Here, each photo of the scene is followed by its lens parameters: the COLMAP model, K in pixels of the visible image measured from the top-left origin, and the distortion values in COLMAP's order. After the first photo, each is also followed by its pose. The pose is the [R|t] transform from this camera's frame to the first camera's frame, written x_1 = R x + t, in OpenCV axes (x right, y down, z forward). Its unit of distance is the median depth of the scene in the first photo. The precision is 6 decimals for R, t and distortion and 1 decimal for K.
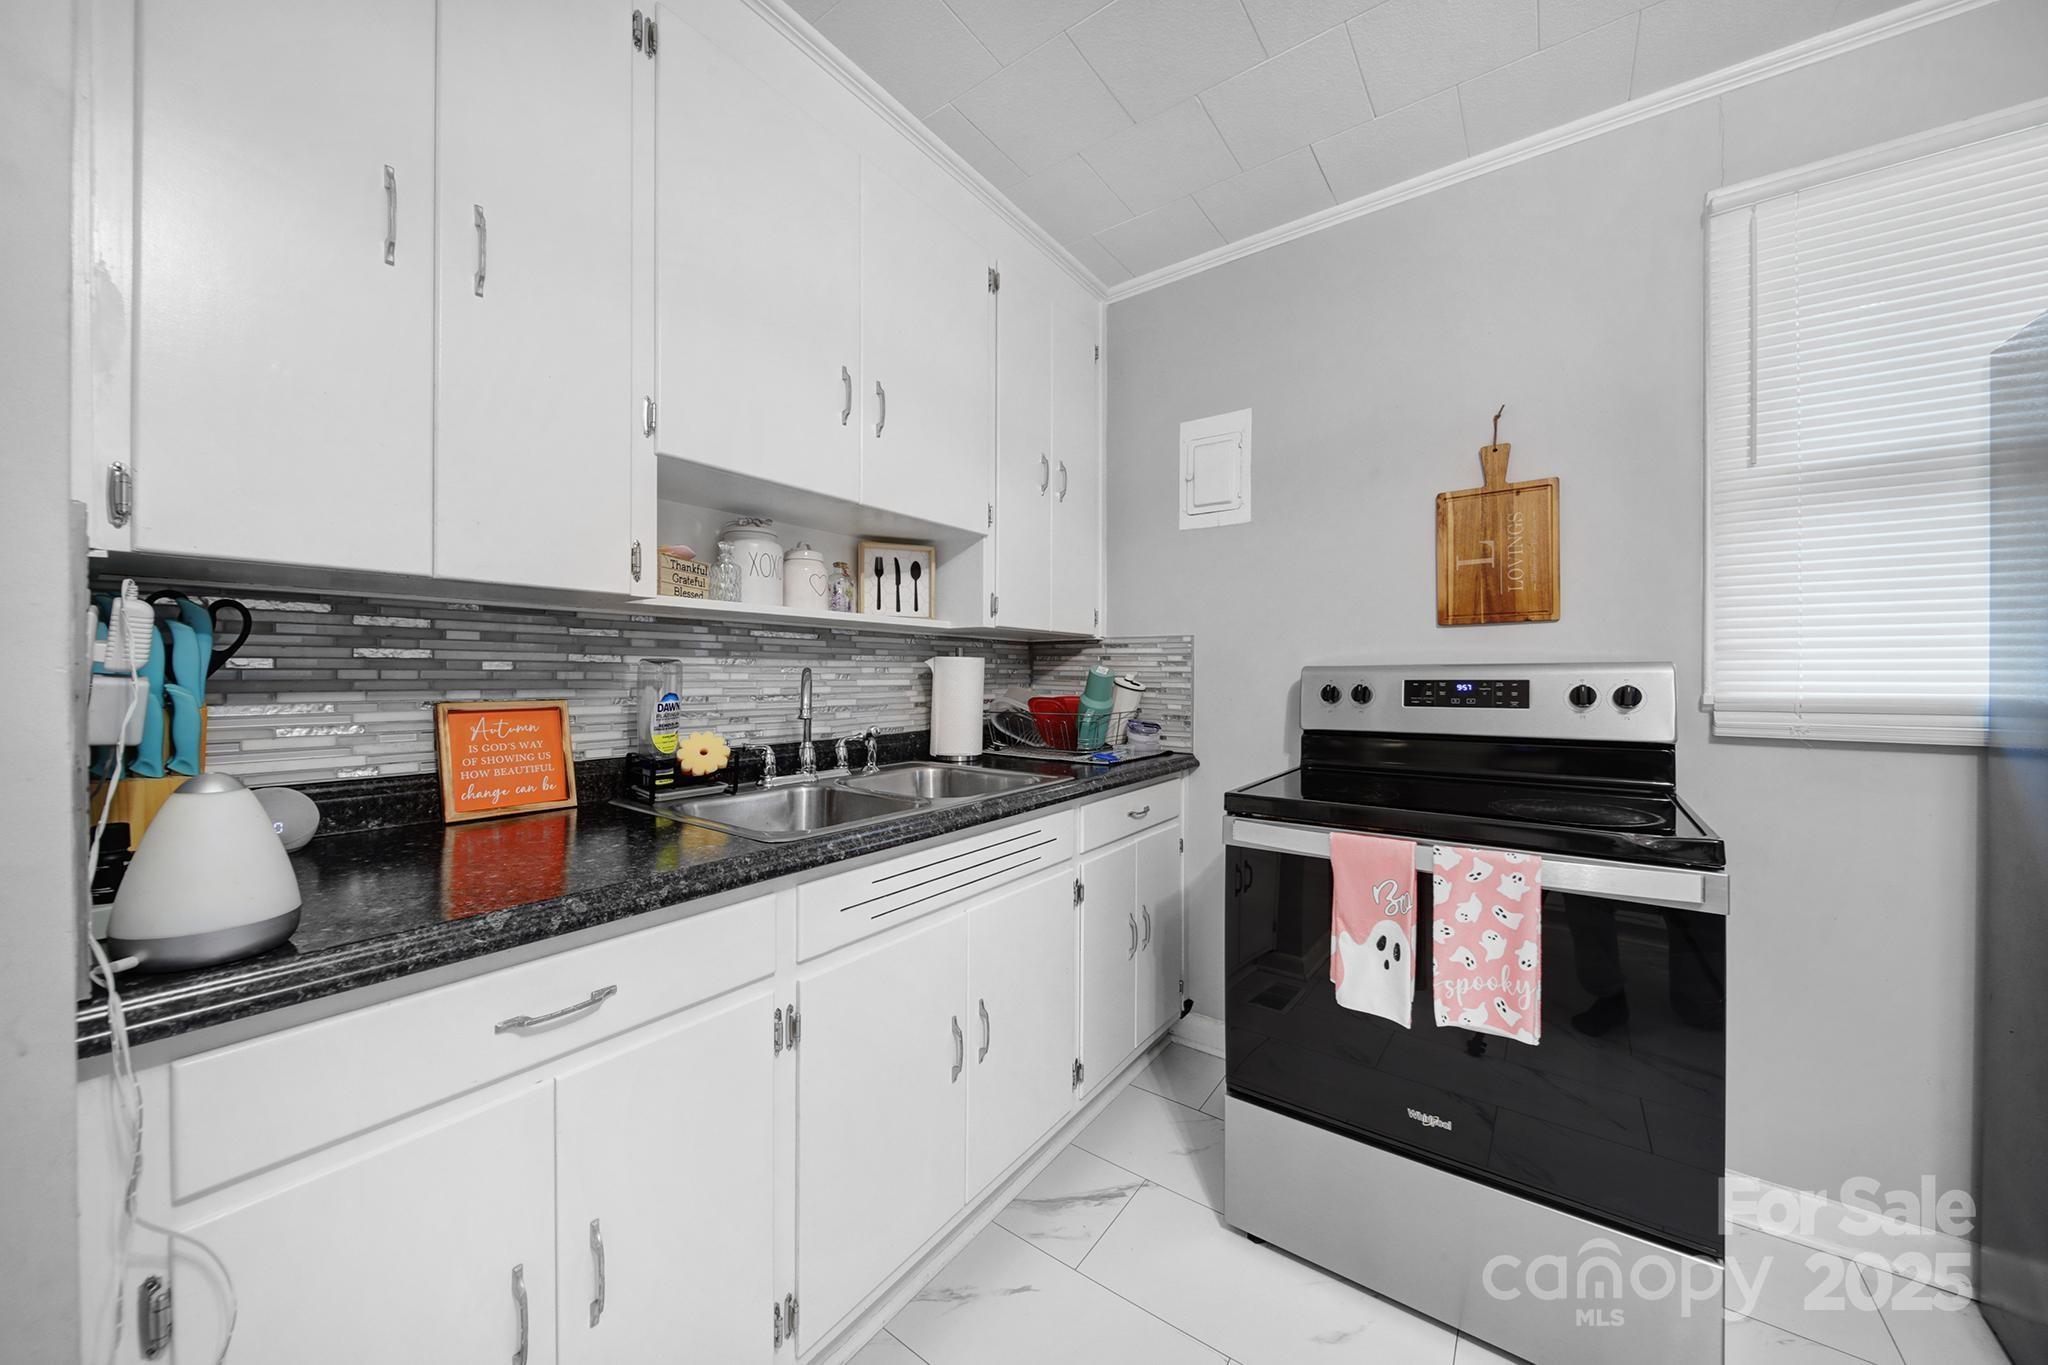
lens RADIAL K [[721.4, 0, 1030.3], [0, 721.4, 680.5], [0, 0, 1]] dist [-0.000369, -0.000134]
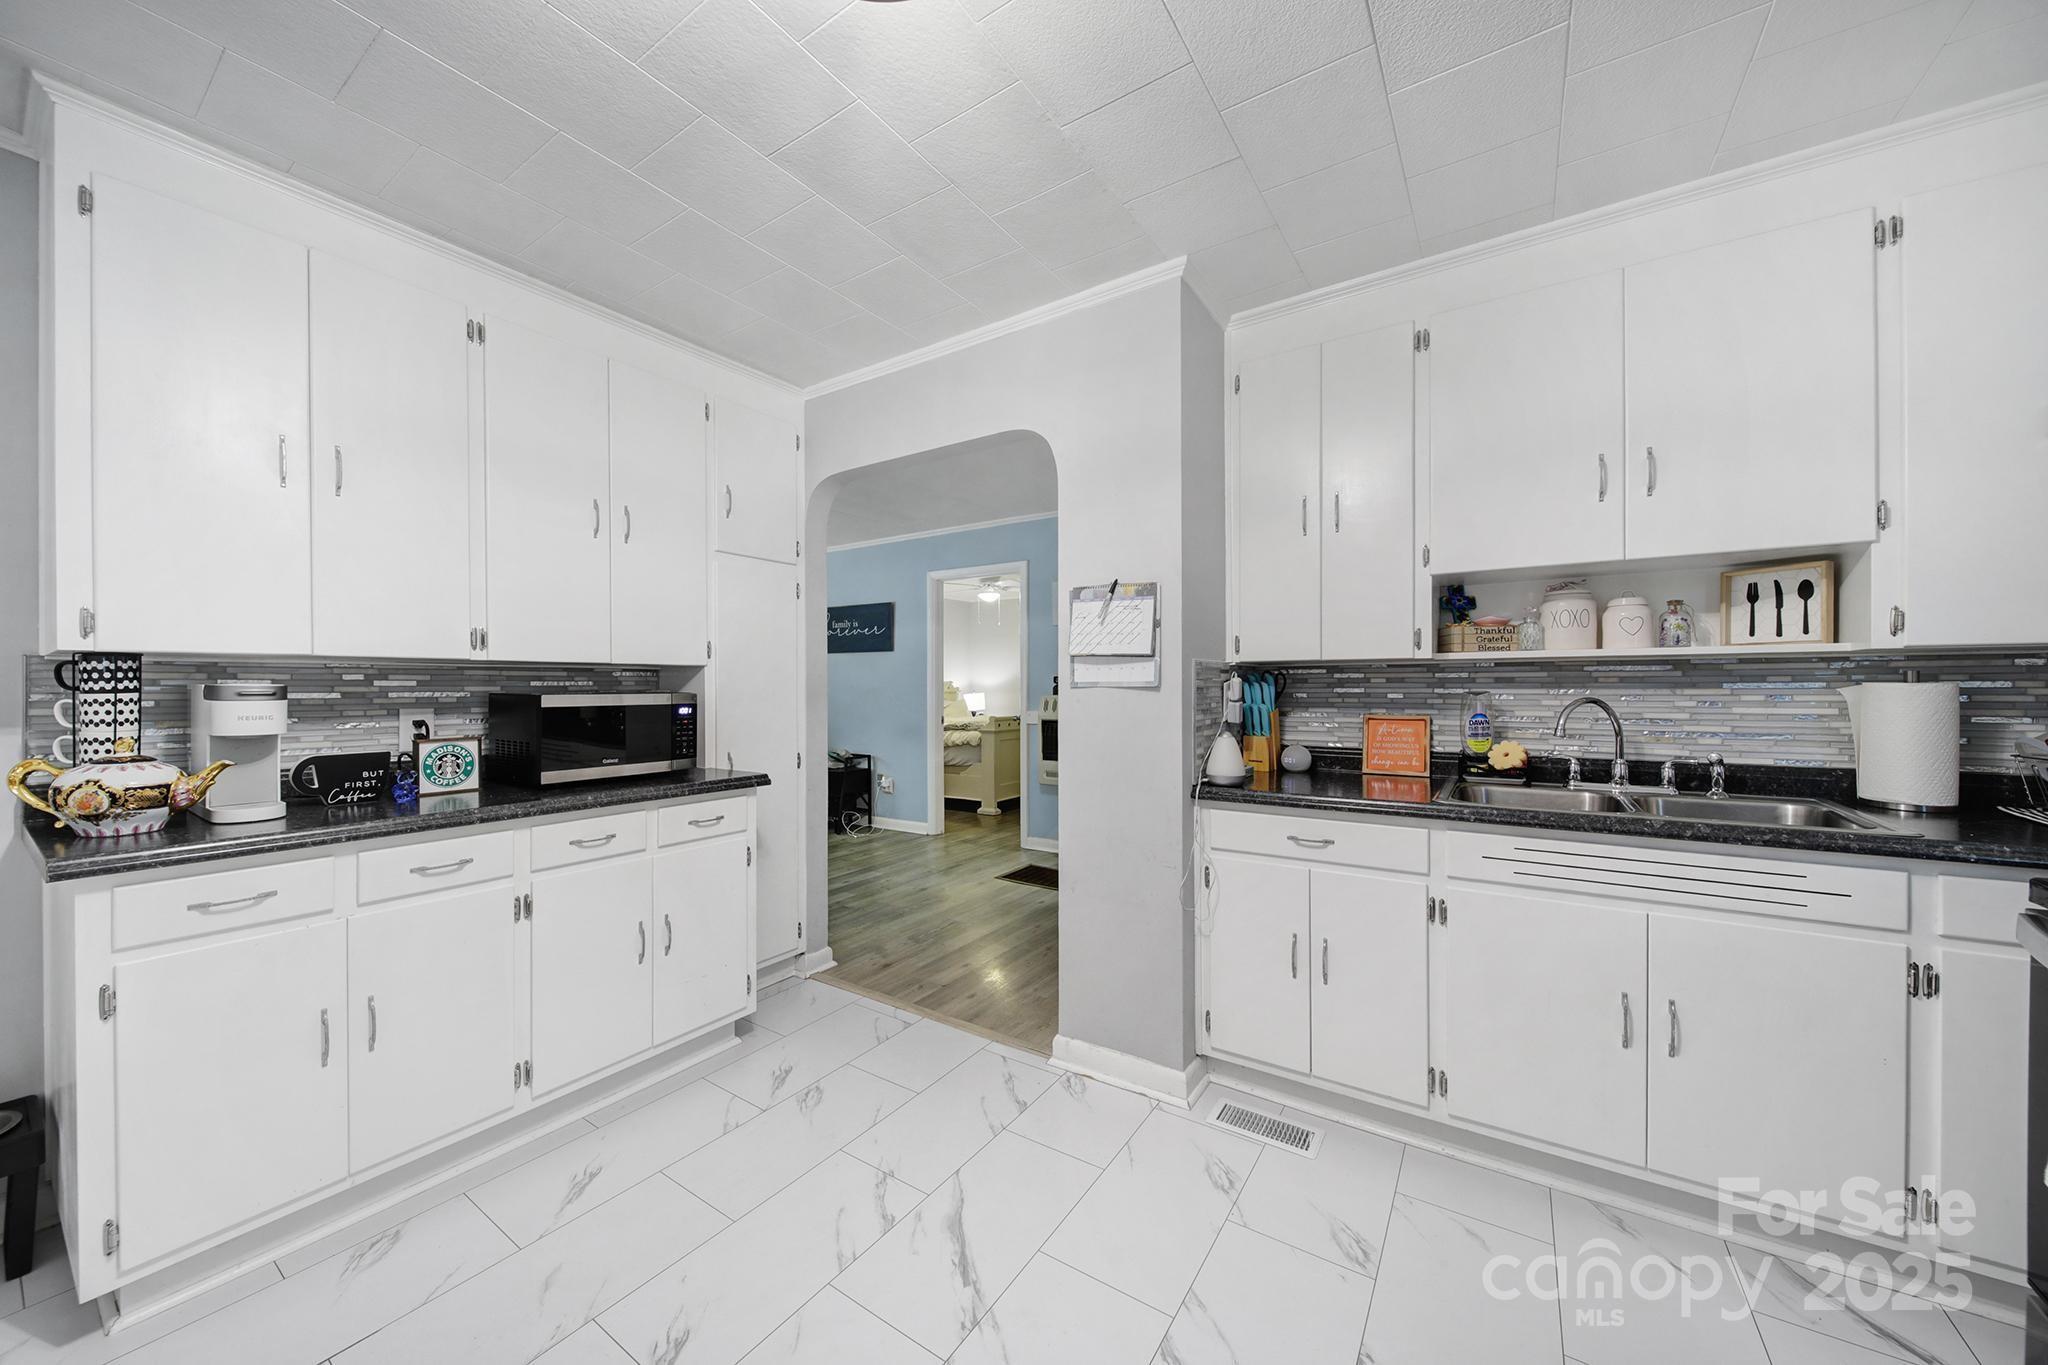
lens RADIAL K [[721.4, 0, 1030.3], [0, 721.4, 680.5], [0, 0, 1]] dist [-0.000369, -0.000134]
pose [[0.052648, -0.009749, -0.998566, 0.878401], [-0.003884, 0.999943, -0.009967, -0.030487], [0.998606, 0.004403, 0.052607, -0.040009]]
